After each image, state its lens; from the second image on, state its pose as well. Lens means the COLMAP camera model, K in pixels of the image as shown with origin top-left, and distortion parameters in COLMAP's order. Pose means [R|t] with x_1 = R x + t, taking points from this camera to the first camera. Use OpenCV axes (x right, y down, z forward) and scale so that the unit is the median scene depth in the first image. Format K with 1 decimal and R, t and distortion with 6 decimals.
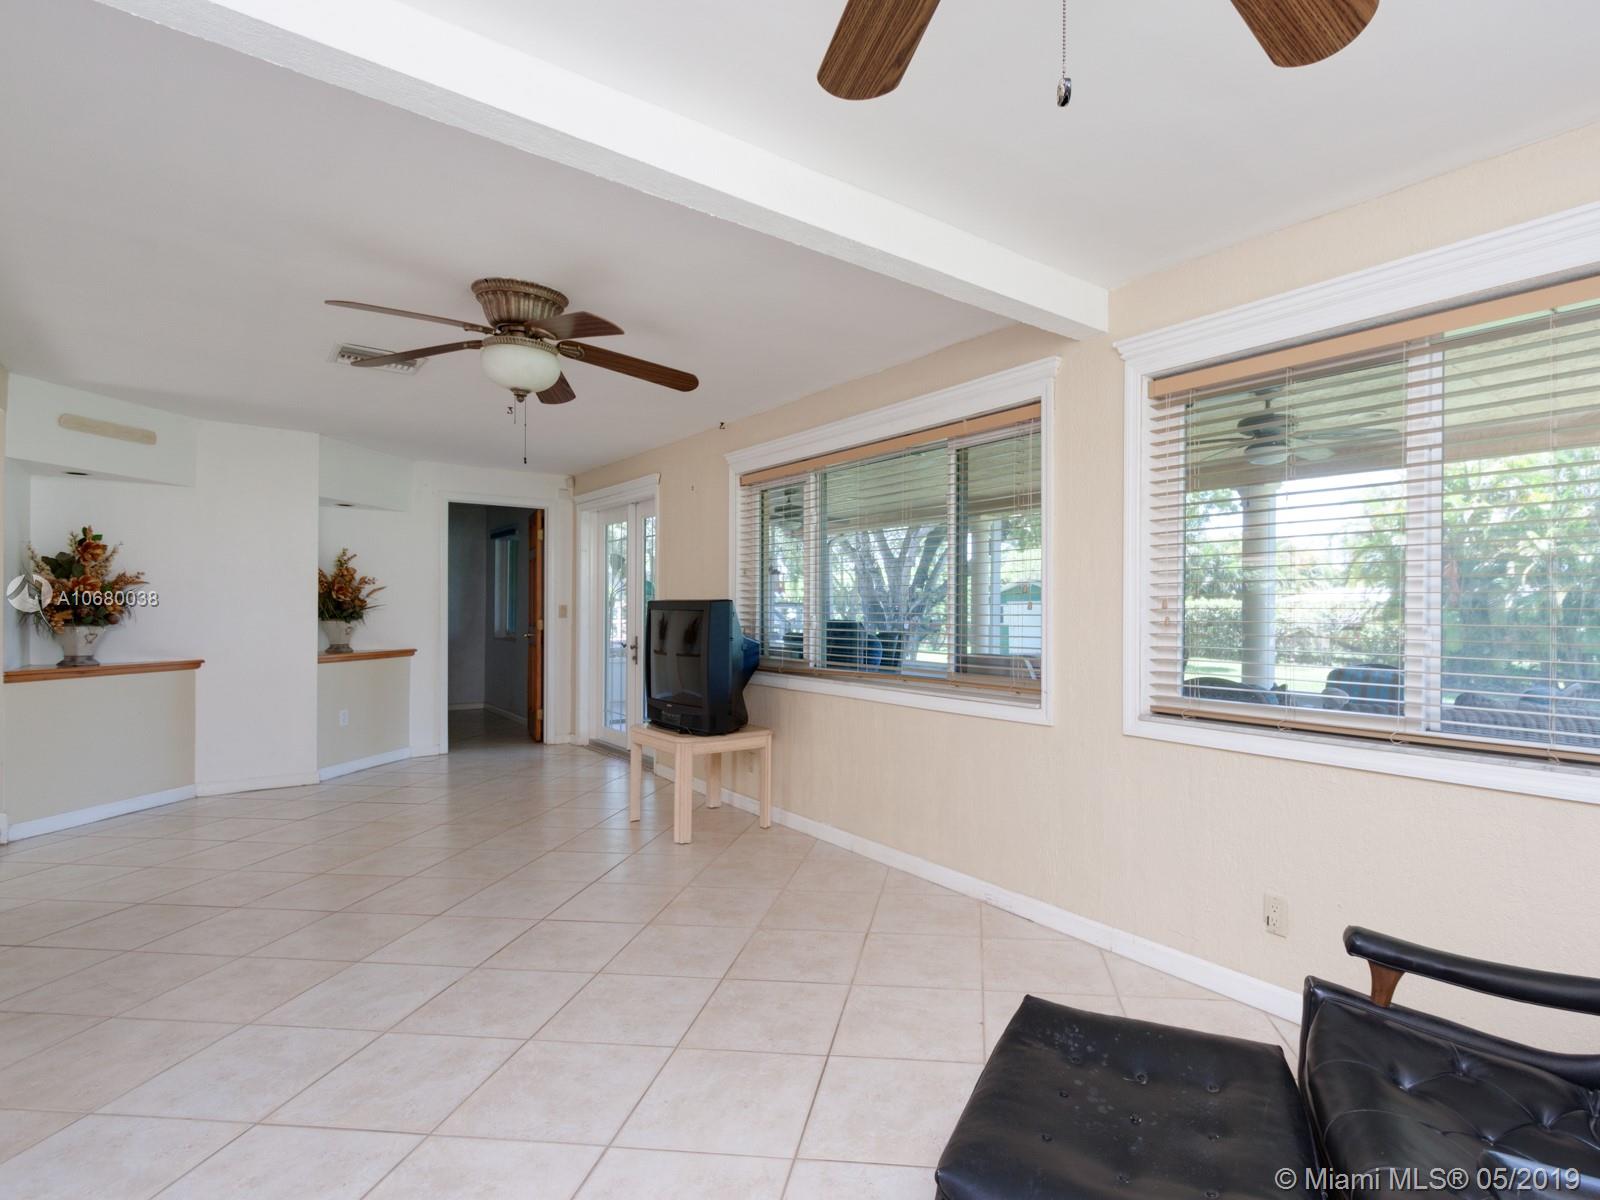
lens RADIAL K [[850.7, 0, 803.6], [0, 850.7, 608.1], [0, 0, 1]] dist [0.000466, -0.001098]
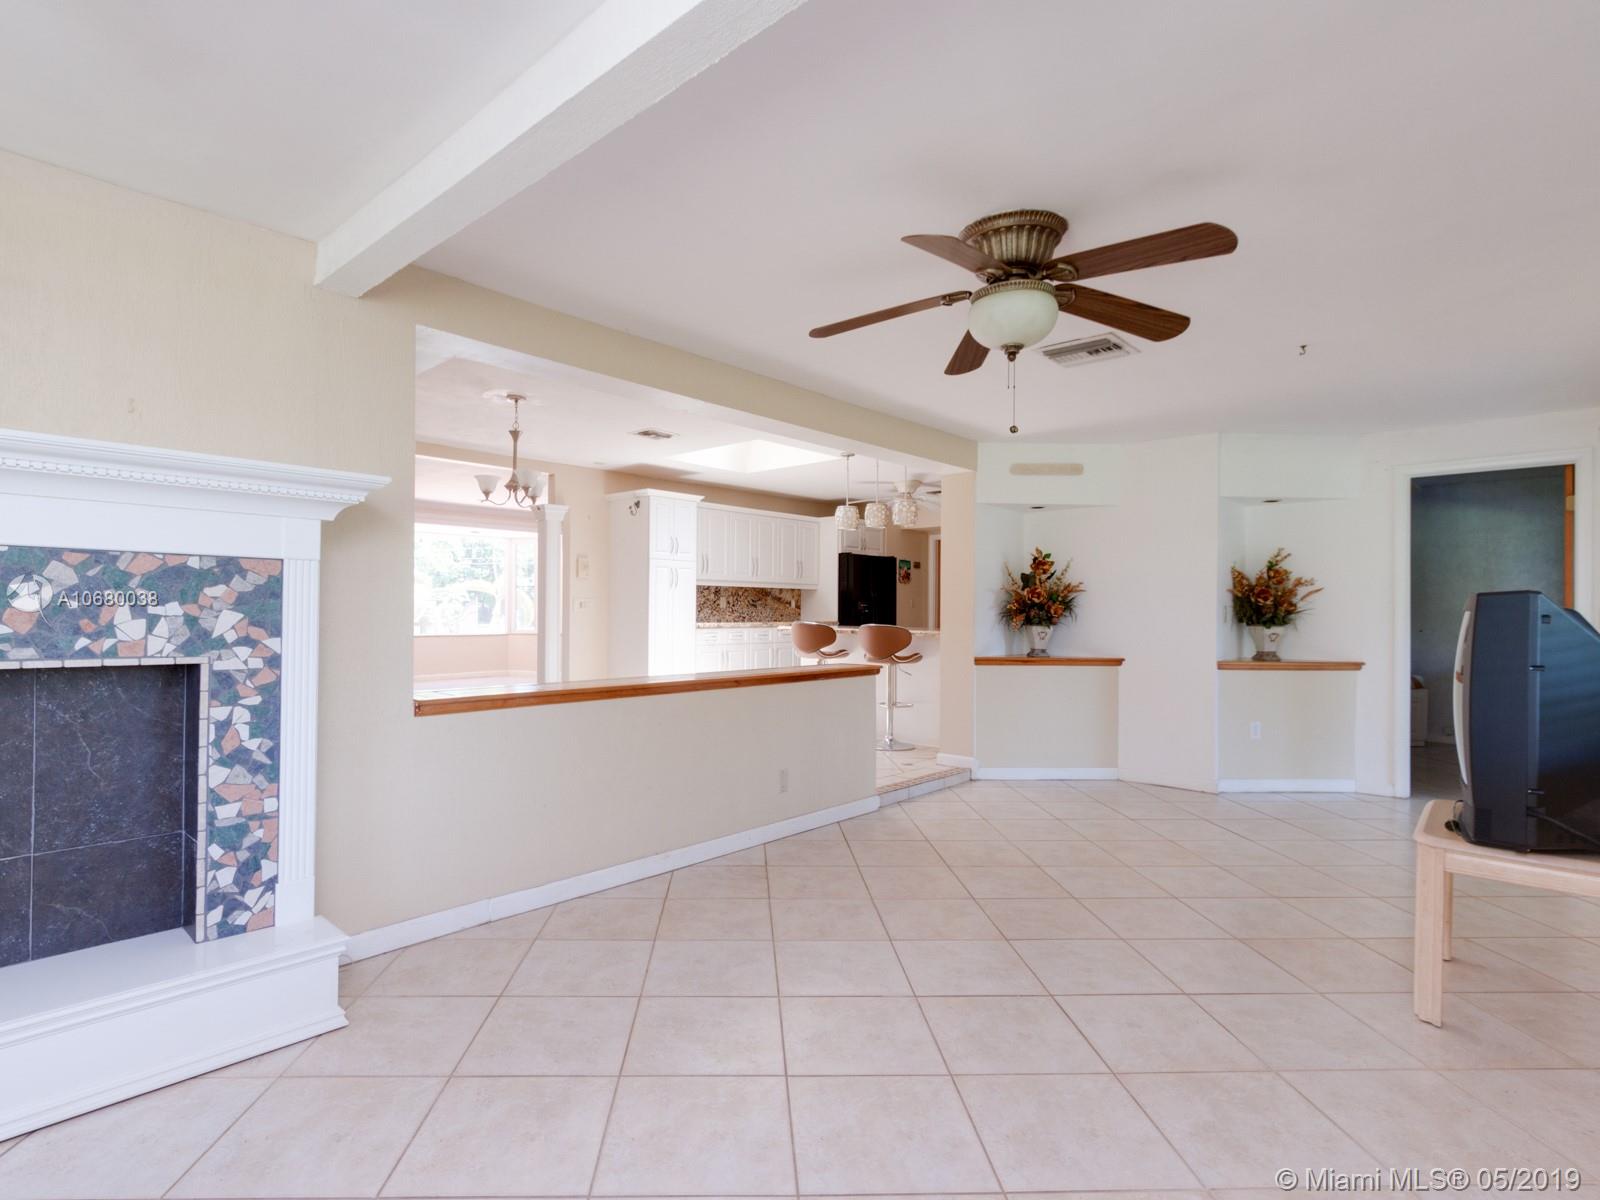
lens RADIAL K [[755.8, 0, 706.1], [0, 755.8, 620.1], [0, 0, 1]] dist [0.000687, 0.000023]
pose [[0.201136, 0.011591, -0.979495, 0.160611], [-0.005370, 0.999928, 0.010730, 0.002842], [0.979549, 0.003102, 0.201184, 0.266941]]
